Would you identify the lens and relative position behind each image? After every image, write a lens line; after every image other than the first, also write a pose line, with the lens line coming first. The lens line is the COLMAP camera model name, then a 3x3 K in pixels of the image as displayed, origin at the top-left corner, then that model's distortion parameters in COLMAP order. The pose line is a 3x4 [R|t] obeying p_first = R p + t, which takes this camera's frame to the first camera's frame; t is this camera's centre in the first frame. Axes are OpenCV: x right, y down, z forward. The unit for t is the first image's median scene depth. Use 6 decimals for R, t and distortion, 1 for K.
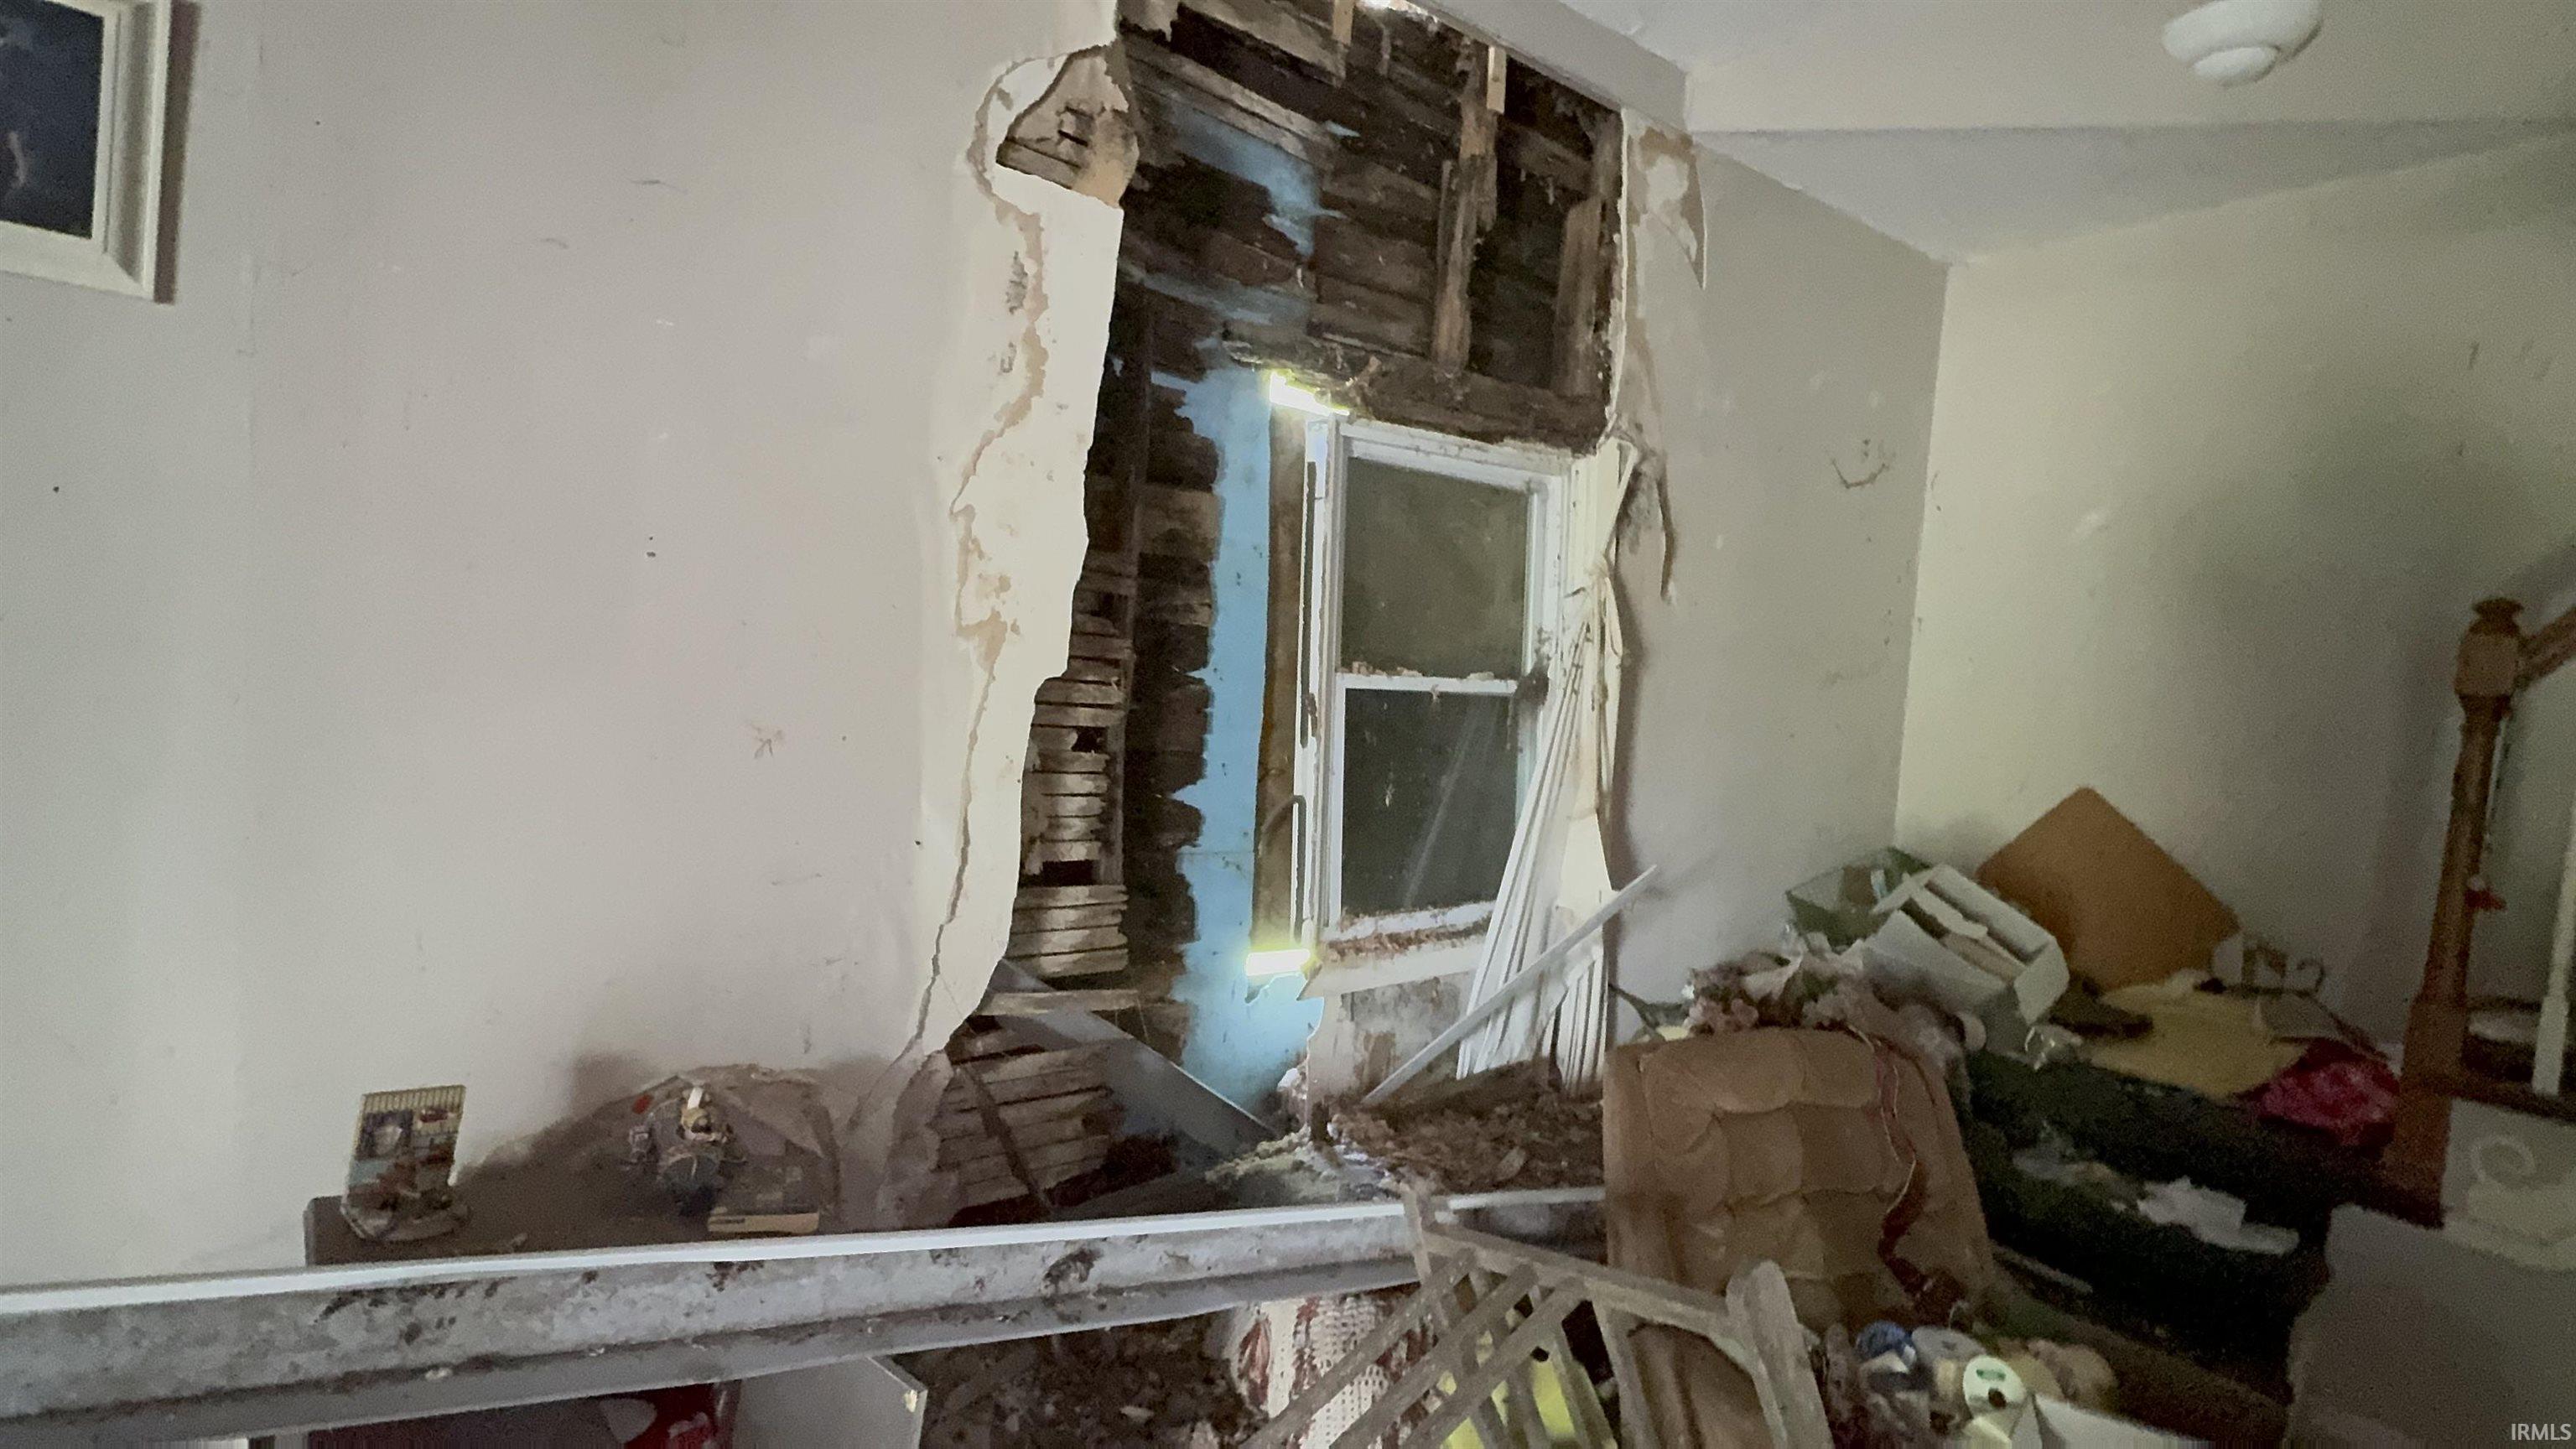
lens RADIAL K [[1188.5, 0, 1290.8], [0, 1188.5, 710.0], [0, 0, 1]] dist [-0.003489, 0.000654]
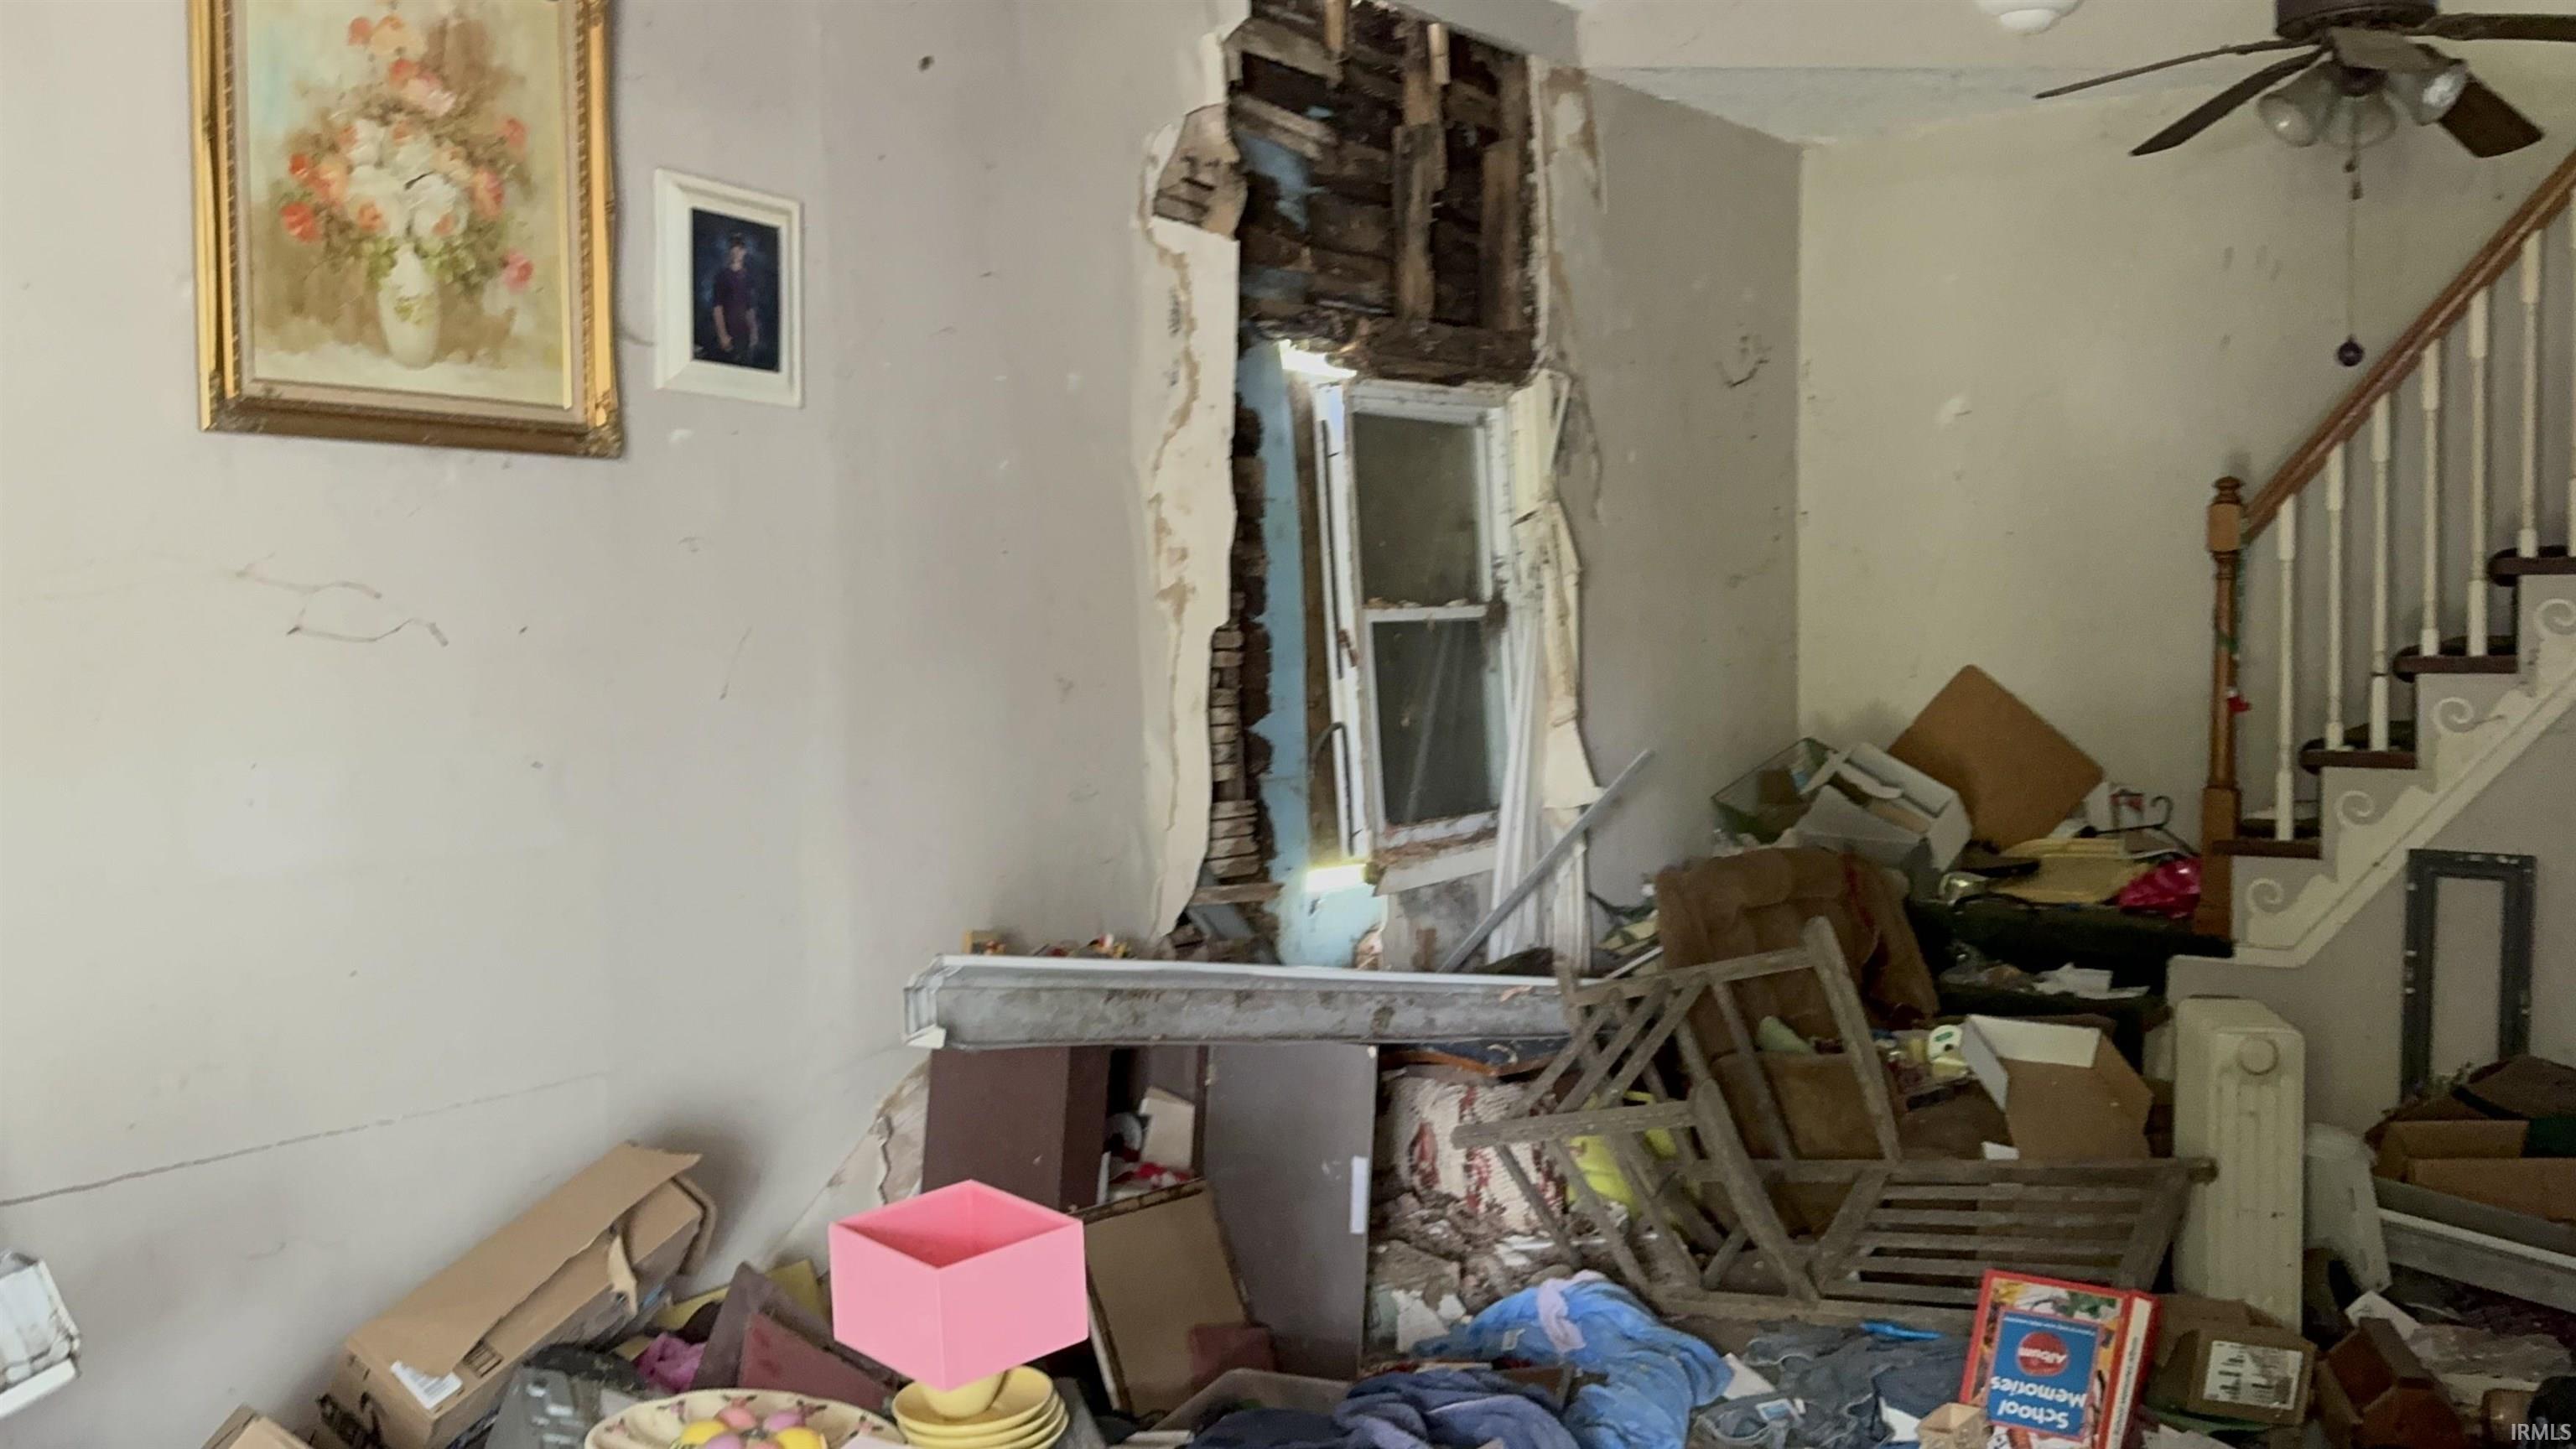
lens RADIAL K [[2234.1, 0, 1232.0], [0, 2234.1, 729.5], [0, 0, 1]] dist [0.111836, -0.191812]
pose [[0.958886, -0.095844, 0.267116, -0.631847], [0.093062, 0.995393, 0.023084, 0.020428], [-0.268098, 0.002724, 0.963388, -0.955691]]
